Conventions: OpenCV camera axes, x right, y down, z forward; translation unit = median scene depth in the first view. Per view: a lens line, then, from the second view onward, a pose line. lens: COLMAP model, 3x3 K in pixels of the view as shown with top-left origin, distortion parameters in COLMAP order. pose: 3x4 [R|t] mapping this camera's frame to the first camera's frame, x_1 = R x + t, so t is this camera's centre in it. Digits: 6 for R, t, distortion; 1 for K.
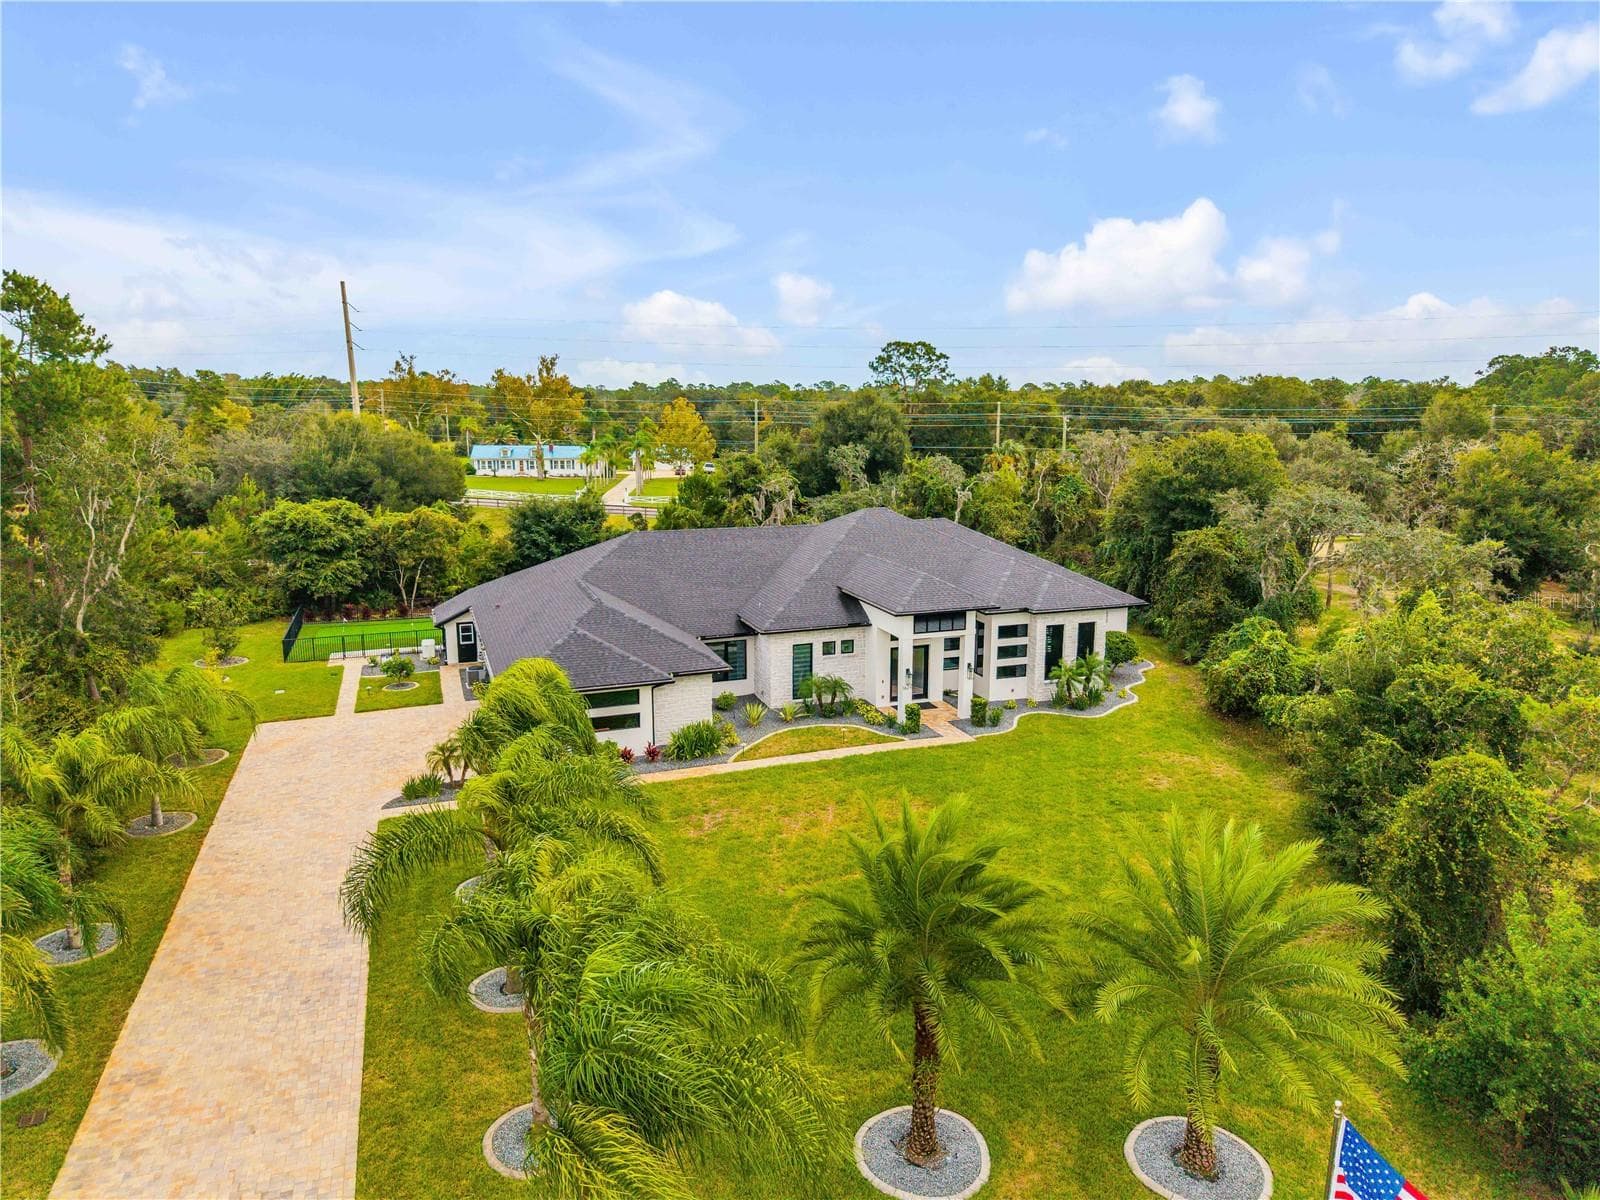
lens RADIAL K [[1083.6, 0, 800.0], [0, 1083.6, 600.0], [0, 0, 1]] dist [0.004749, -0.001728]
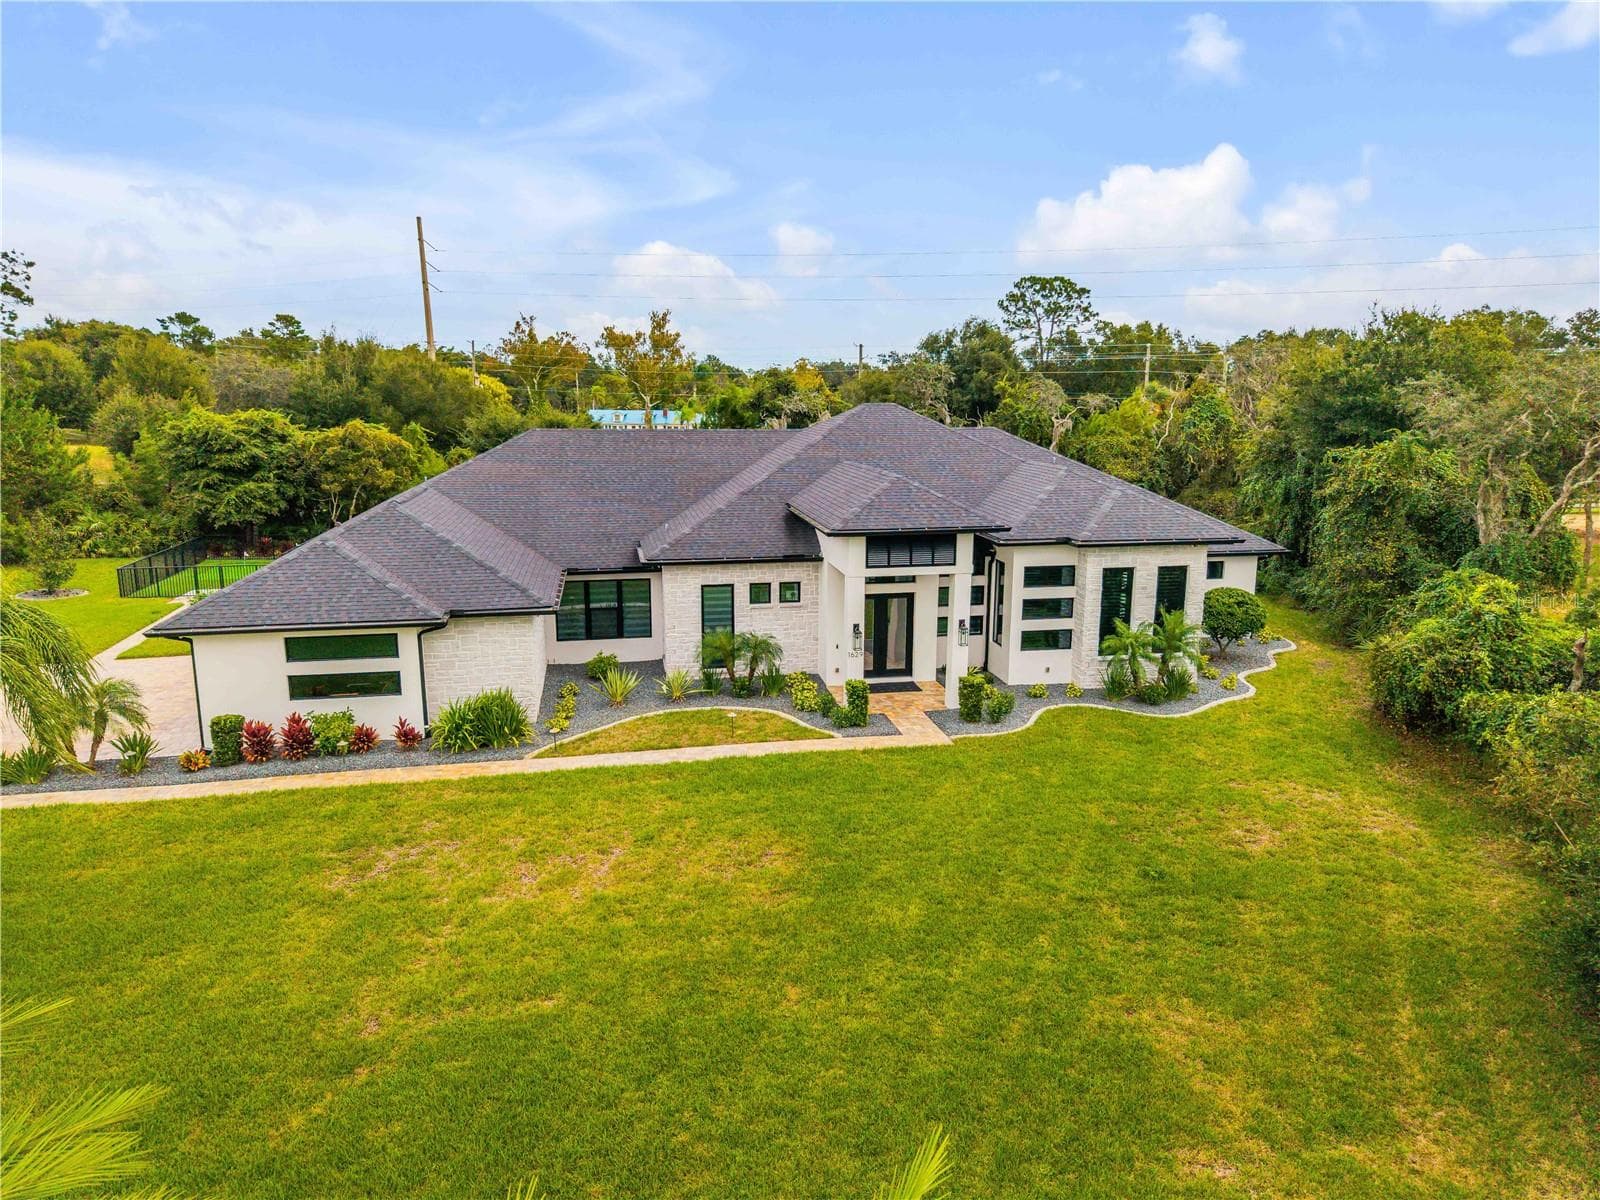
lens RADIAL K [[1083.8, 0, 807.5], [0, 1083.8, 601.2], [0, 0, 1]] dist [0.002365, 0.001209]
pose [[0.987436, 0.033440, -0.154443, 0.157251], [-0.032438, 0.999433, 0.009003, 0.042964], [0.154656, -0.003880, 0.987961, 0.356027]]
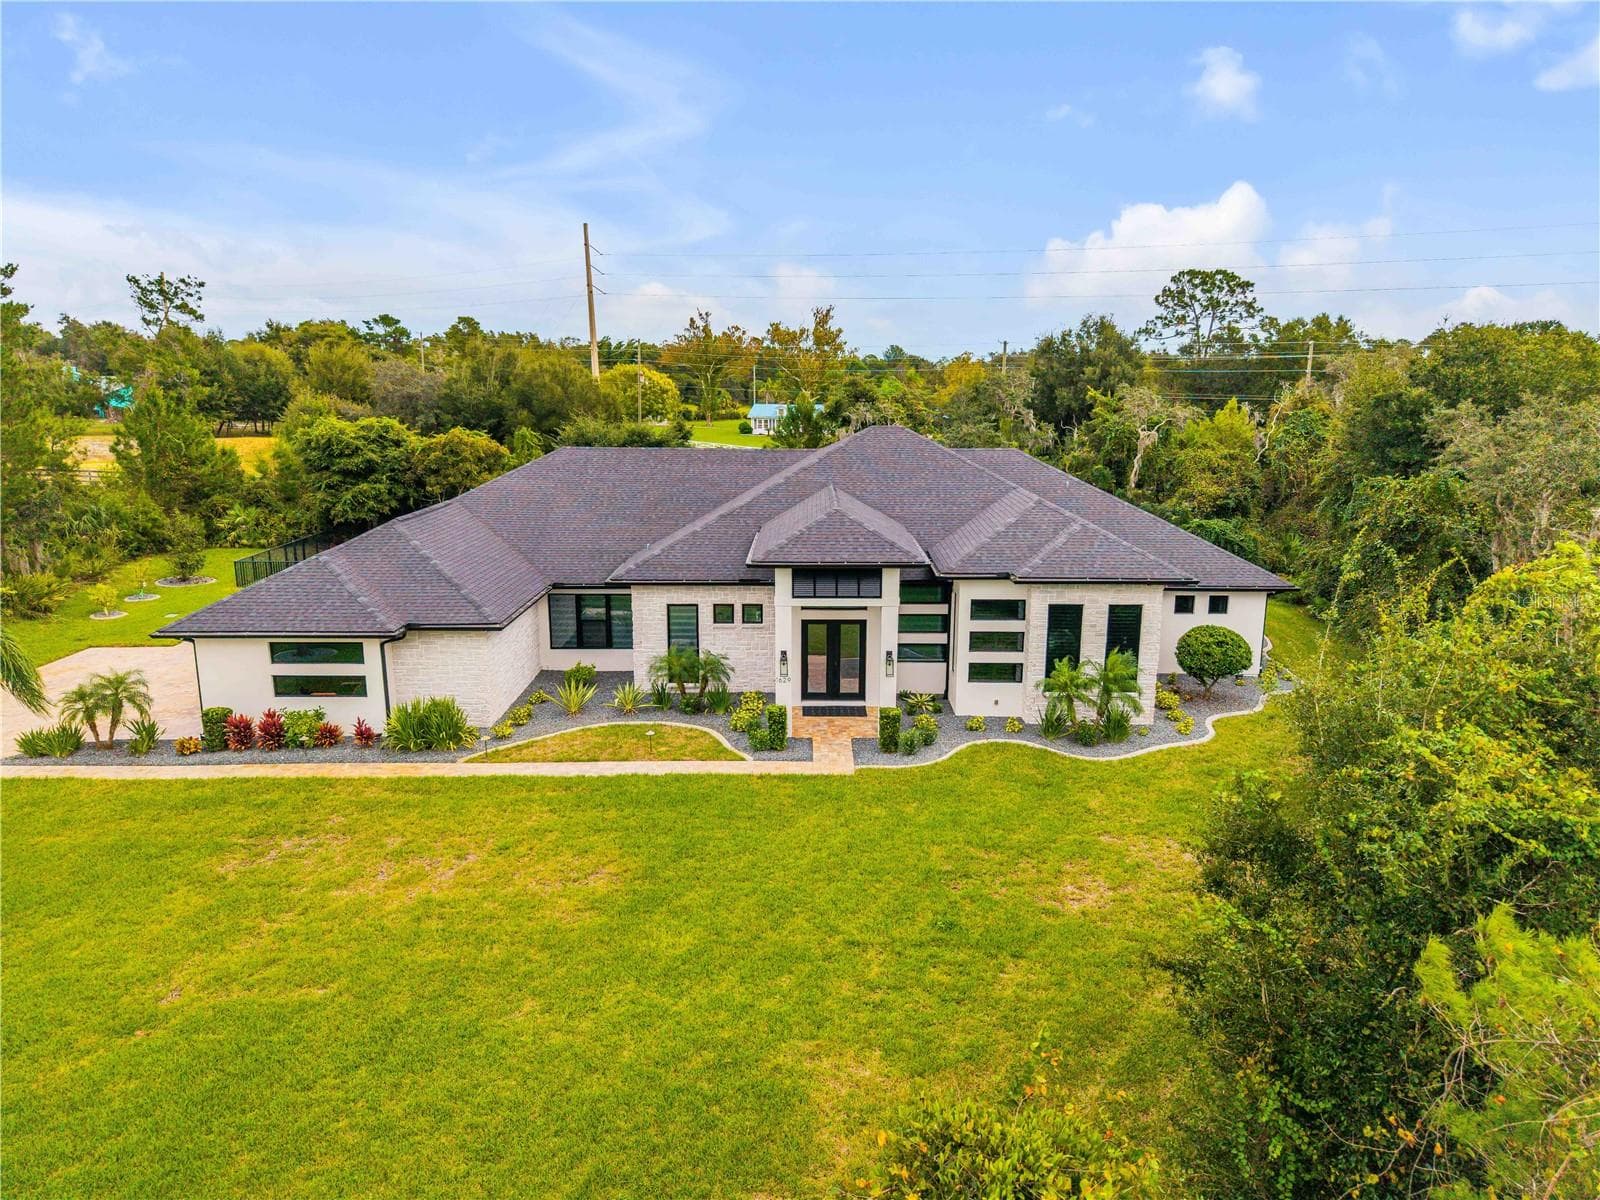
lens RADIAL K [[1087.2, 0, 809.8], [0, 1087.2, 600.0], [0, 0, 1]] dist [-0.002858, -0.001525]
pose [[0.941399, 0.072761, -0.329353, 0.305325], [-0.067174, 0.997339, 0.028328, 0.013013], [0.330537, -0.004544, 0.943782, 0.369492]]
